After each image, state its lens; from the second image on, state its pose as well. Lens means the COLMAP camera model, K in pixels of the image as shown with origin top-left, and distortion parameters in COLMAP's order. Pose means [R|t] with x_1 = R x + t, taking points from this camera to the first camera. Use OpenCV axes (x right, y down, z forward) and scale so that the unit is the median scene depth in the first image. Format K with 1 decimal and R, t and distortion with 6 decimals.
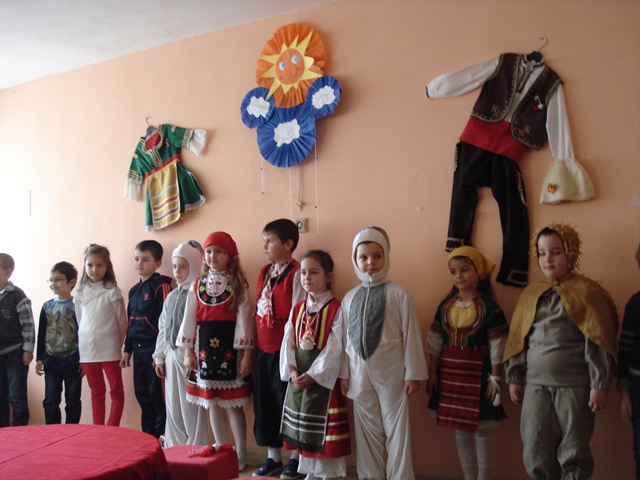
lens RADIAL K [[729.1, 0, 320.0], [0, 729.1, 240.0], [0, 0, 1]] dist [-0.093755, 0.000690]
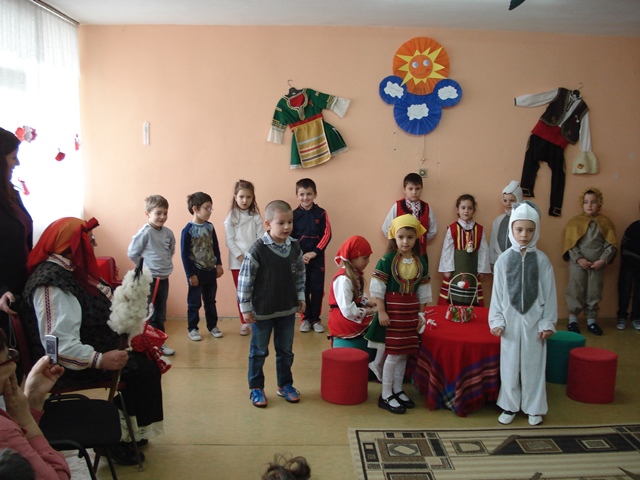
lens RADIAL K [[729.1, 0, 320.0], [0, 729.1, 240.0], [0, 0, 1]] dist [-0.093755, 0.000690]
pose [[0.832170, -0.038760, 0.553164, -1.058108], [-0.063874, 0.984214, 0.165053, -0.120122], [-0.550829, -0.172685, 0.816558, -0.170464]]
